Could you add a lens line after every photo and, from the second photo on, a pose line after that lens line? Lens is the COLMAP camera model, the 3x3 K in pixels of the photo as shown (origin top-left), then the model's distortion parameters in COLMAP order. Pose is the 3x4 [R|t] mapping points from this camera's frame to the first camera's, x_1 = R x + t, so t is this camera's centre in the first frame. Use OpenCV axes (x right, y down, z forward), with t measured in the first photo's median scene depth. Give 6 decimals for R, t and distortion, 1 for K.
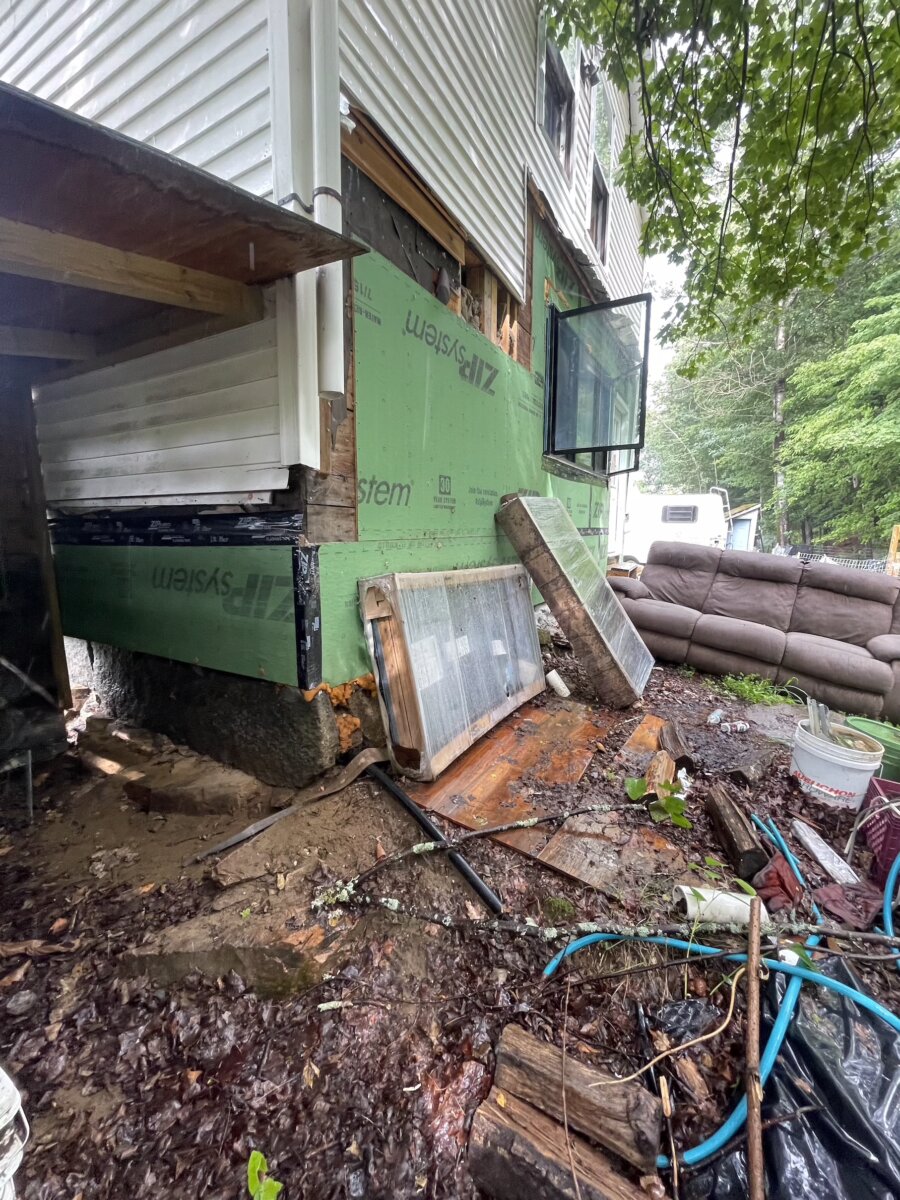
lens RADIAL K [[486.5, 0, 446.3], [0, 486.5, 600.1], [0, 0, 1]] dist [-0.000805, -0.000293]
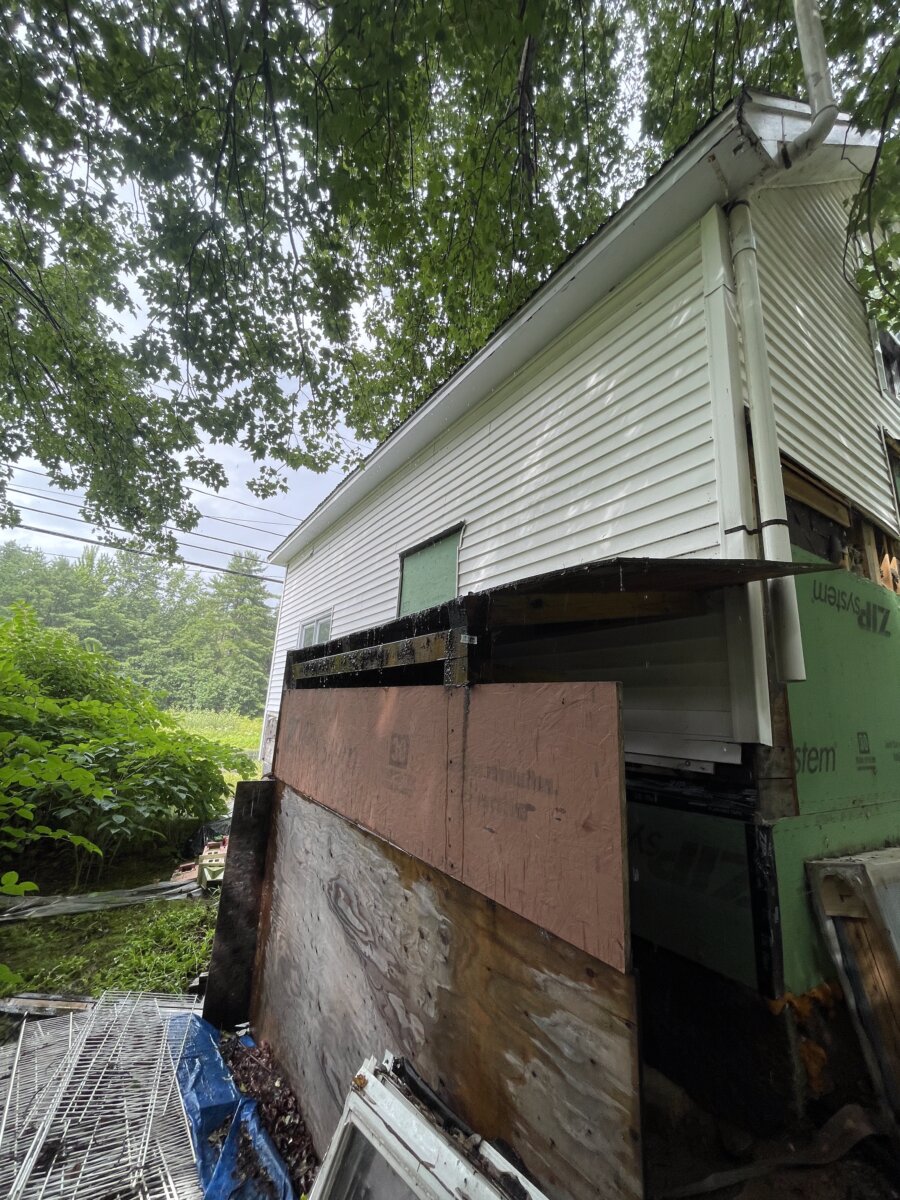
lens RADIAL K [[486.5, 0, 451.7], [0, 486.5, 599.2], [0, 0, 1]] dist [-0.000805, -0.000293]
pose [[0.886550, -0.066518, -0.457827, -0.329385], [-0.113508, 0.928087, -0.354643, -0.102737], [0.448493, 0.366375, 0.815244, -0.229078]]
